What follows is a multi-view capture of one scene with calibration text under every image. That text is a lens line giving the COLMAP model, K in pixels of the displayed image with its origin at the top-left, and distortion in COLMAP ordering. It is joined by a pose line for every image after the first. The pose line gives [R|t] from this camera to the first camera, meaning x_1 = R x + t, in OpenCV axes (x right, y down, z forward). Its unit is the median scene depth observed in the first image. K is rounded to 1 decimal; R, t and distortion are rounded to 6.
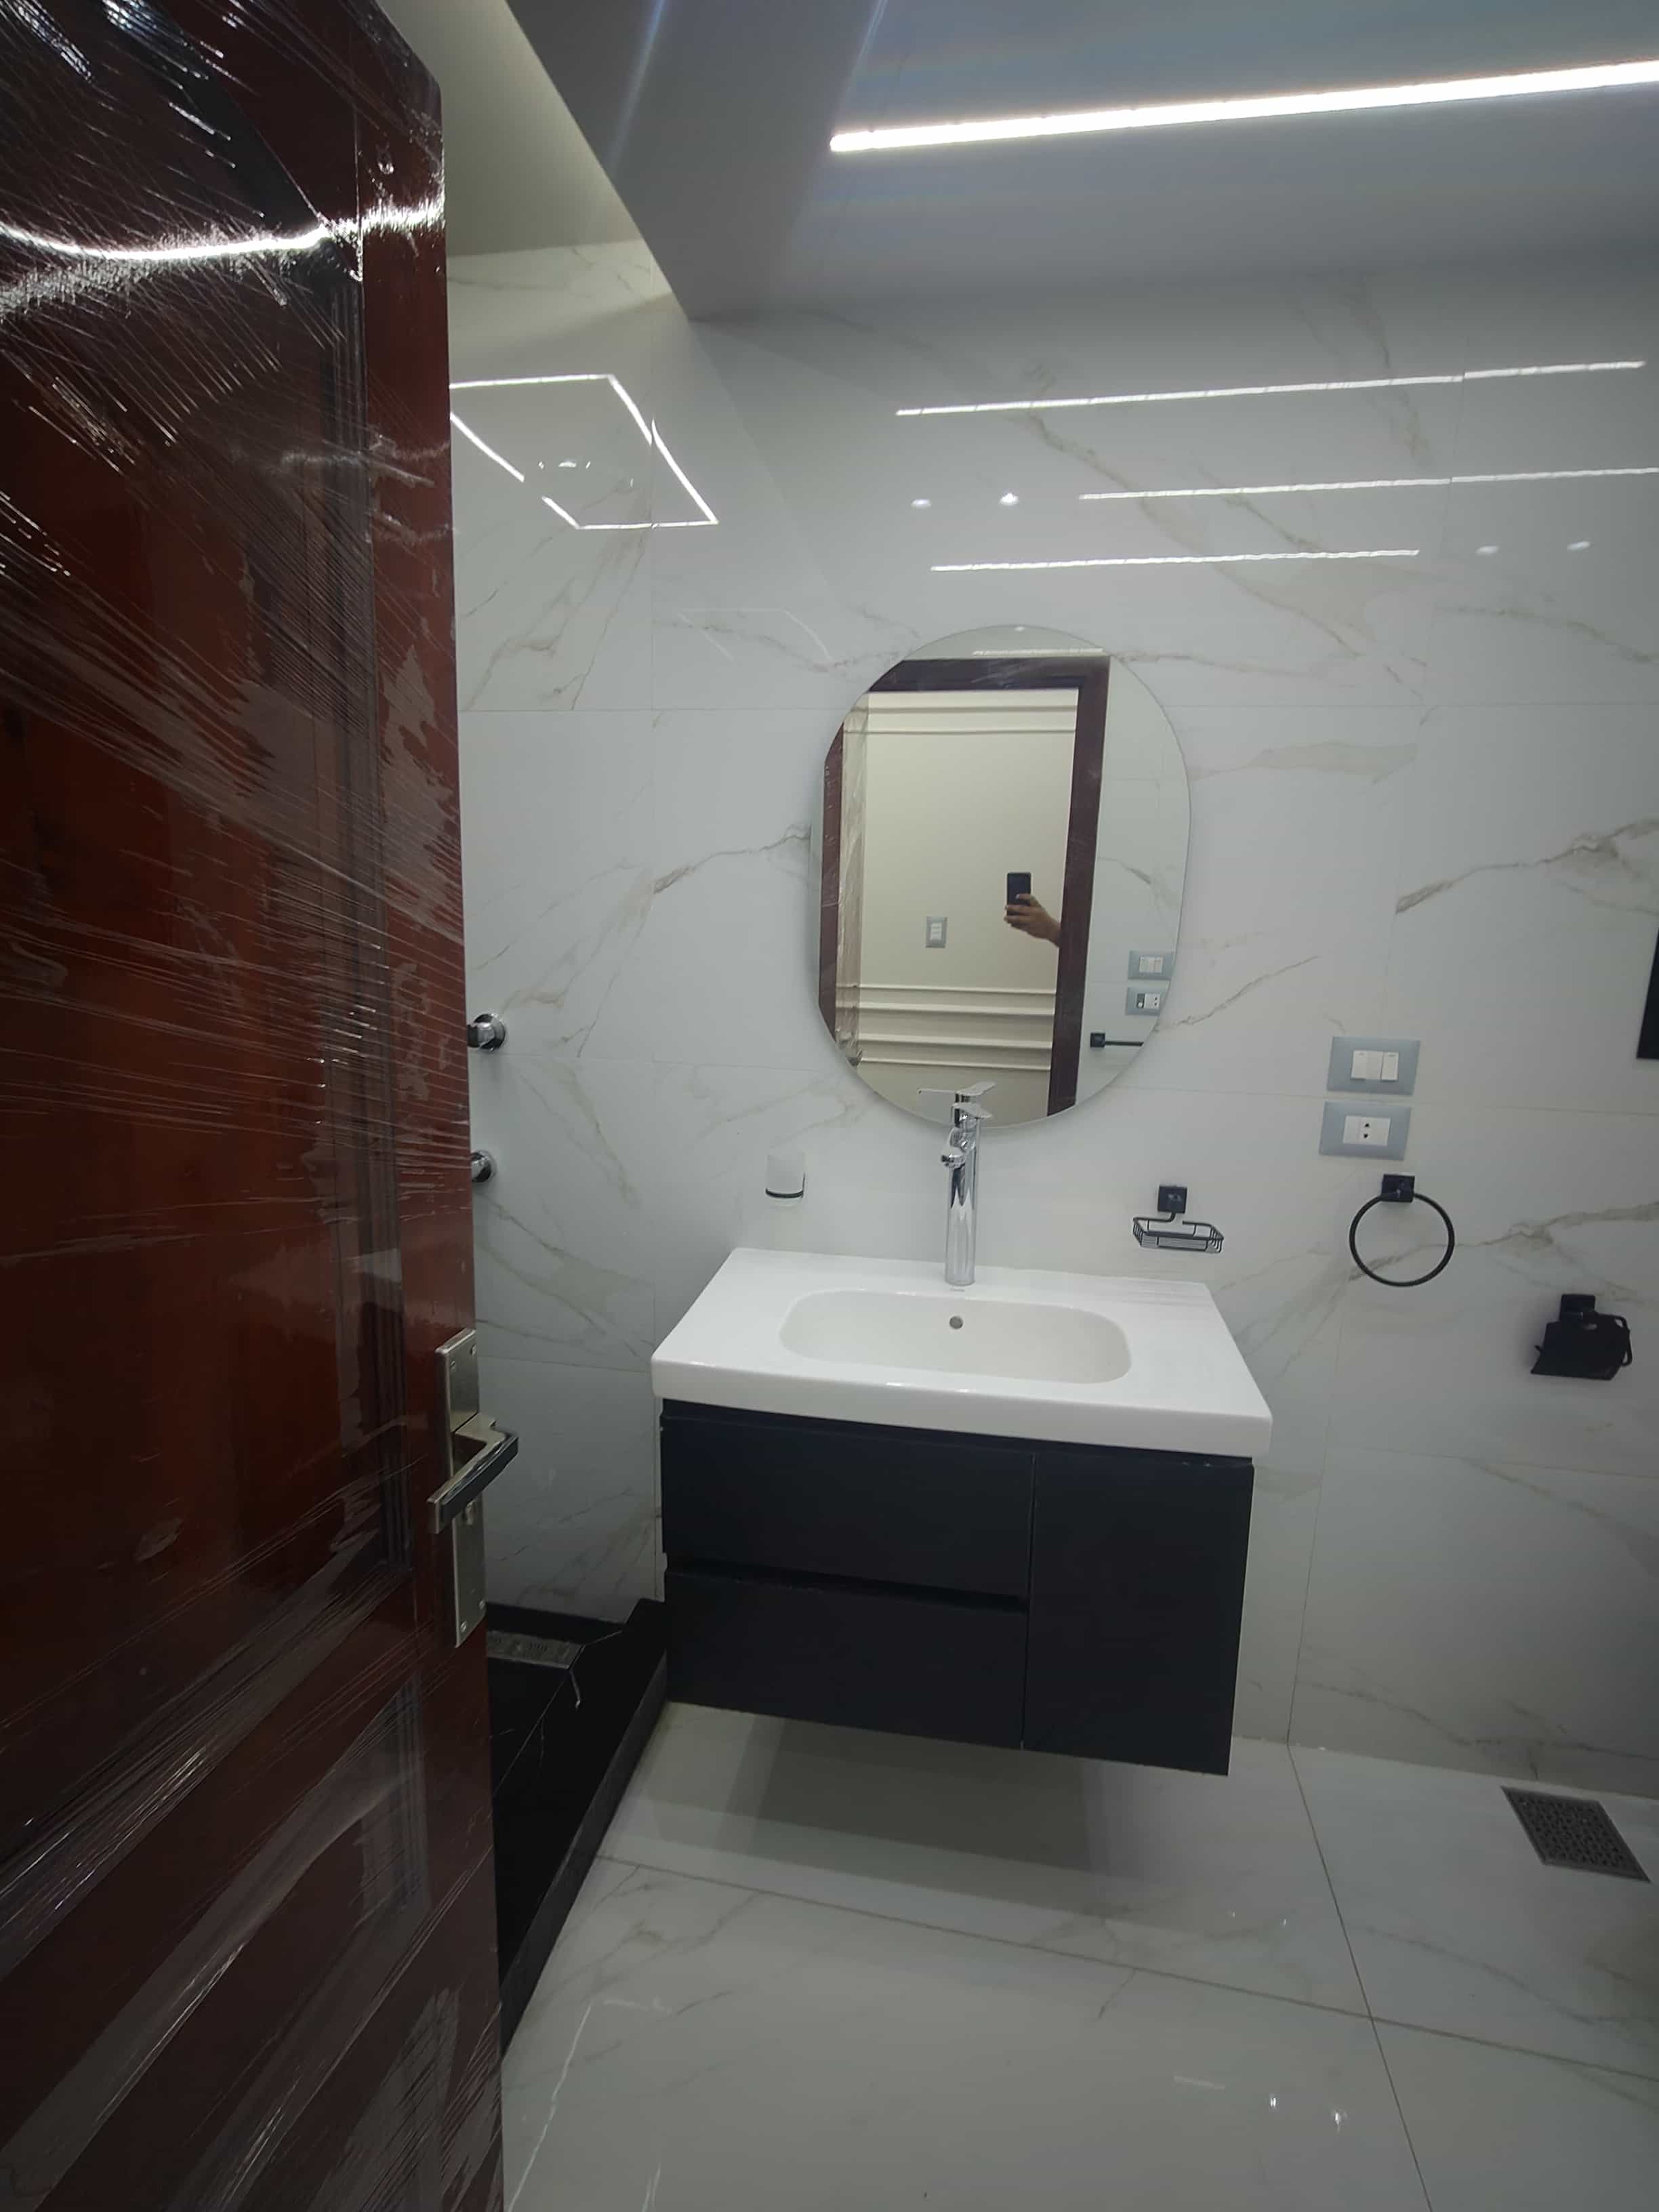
lens RADIAL K [[1043.8, 0, 829.5], [0, 1043.8, 1106.0], [0, 0, 1]] dist [-0.000251, 0.000198]
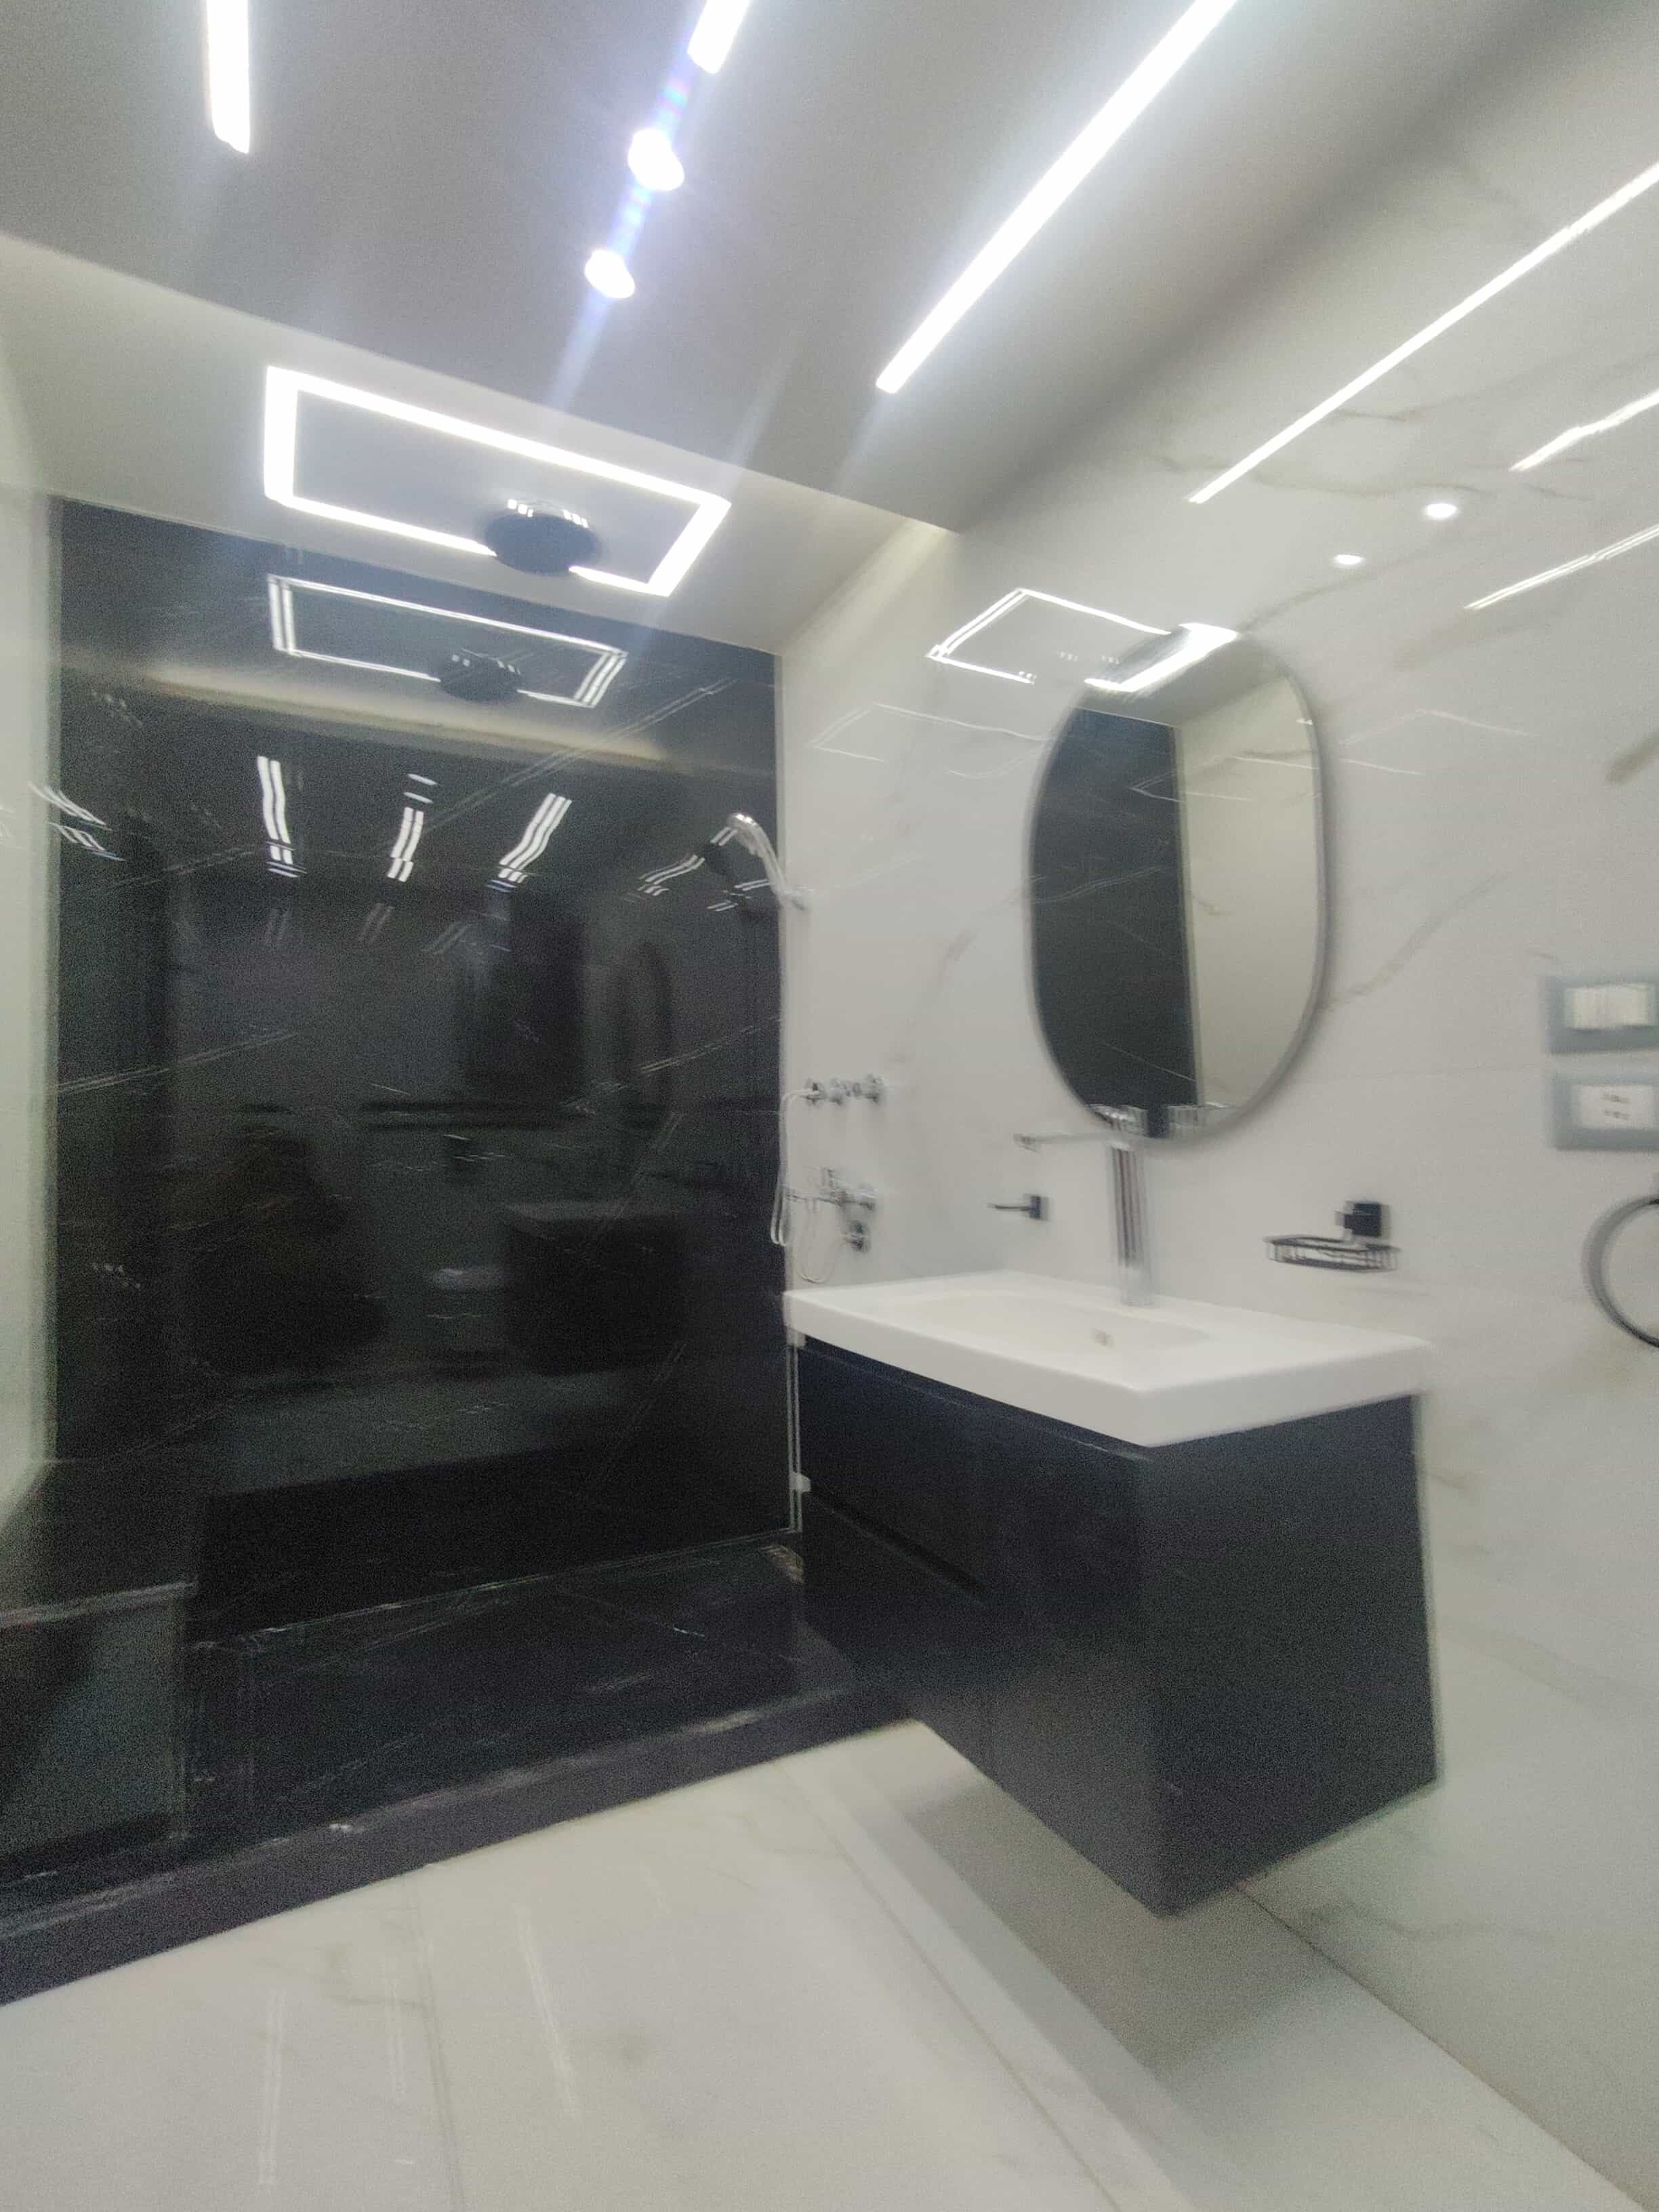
lens RADIAL K [[1016.7, 0, 811.3], [0, 1016.7, 1097.5], [0, 0, 1]] dist [-0.001127, 0.000235]
pose [[0.614432, -0.065102, -0.786280, 0.708455], [-0.121571, 0.976875, -0.175883, 0.193911], [0.779548, 0.203657, 0.592309, 0.219351]]
